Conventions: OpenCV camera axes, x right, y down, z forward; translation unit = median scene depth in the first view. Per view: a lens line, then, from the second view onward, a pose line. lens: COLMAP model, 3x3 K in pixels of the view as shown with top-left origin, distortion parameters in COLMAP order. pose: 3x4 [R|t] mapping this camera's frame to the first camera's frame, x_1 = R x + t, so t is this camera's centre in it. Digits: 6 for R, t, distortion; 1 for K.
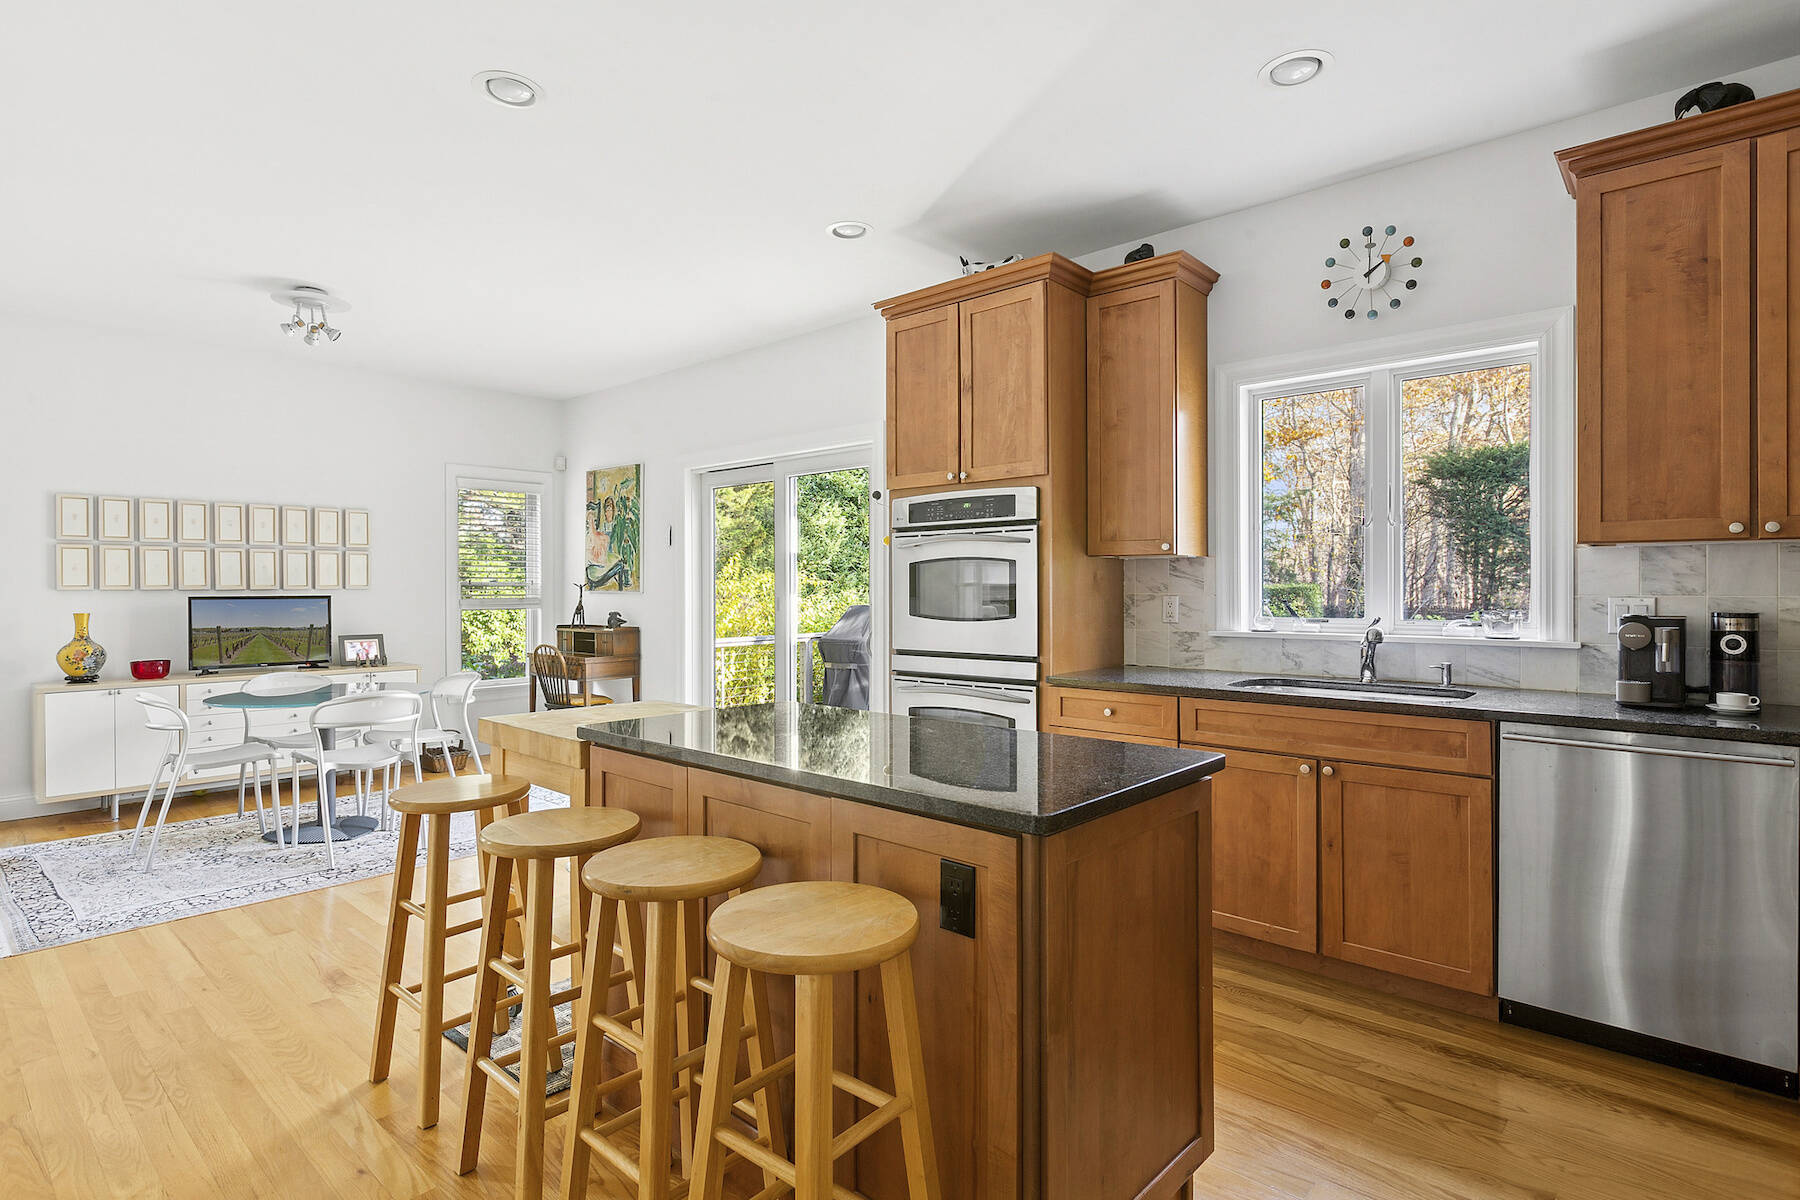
lens RADIAL K [[918.7, 0, 899.8], [0, 918.7, 589.0], [0, 0, 1]] dist [0.002628, -0.000386]
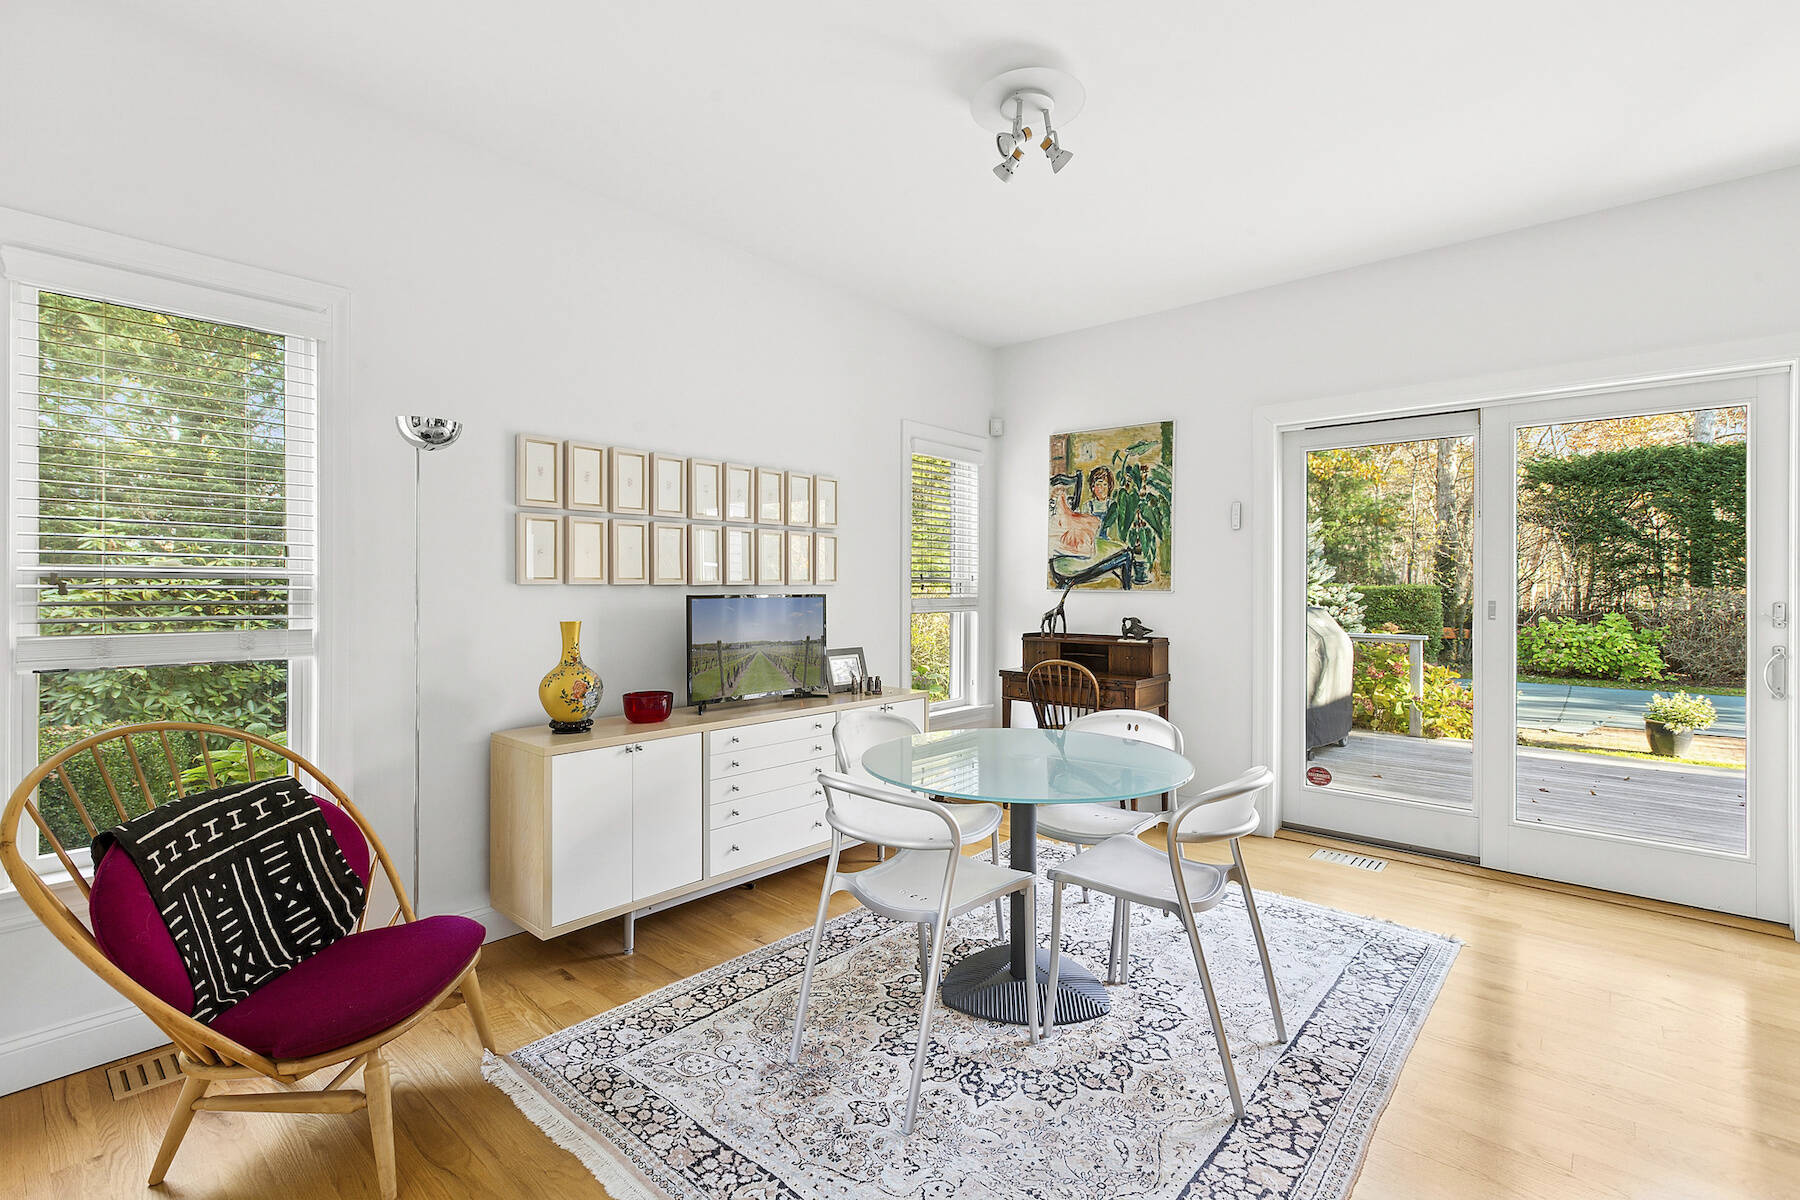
lens RADIAL K [[822.4, 0, 903.9], [0, 822.4, 587.8], [0, 0, 1]] dist [0.001232, 0.000060]
pose [[0.999888, 0.006239, 0.013627, -0.500938], [-0.006257, 0.999980, 0.001296, 0.000844], [-0.013619, -0.001382, 0.999906, 0.323415]]
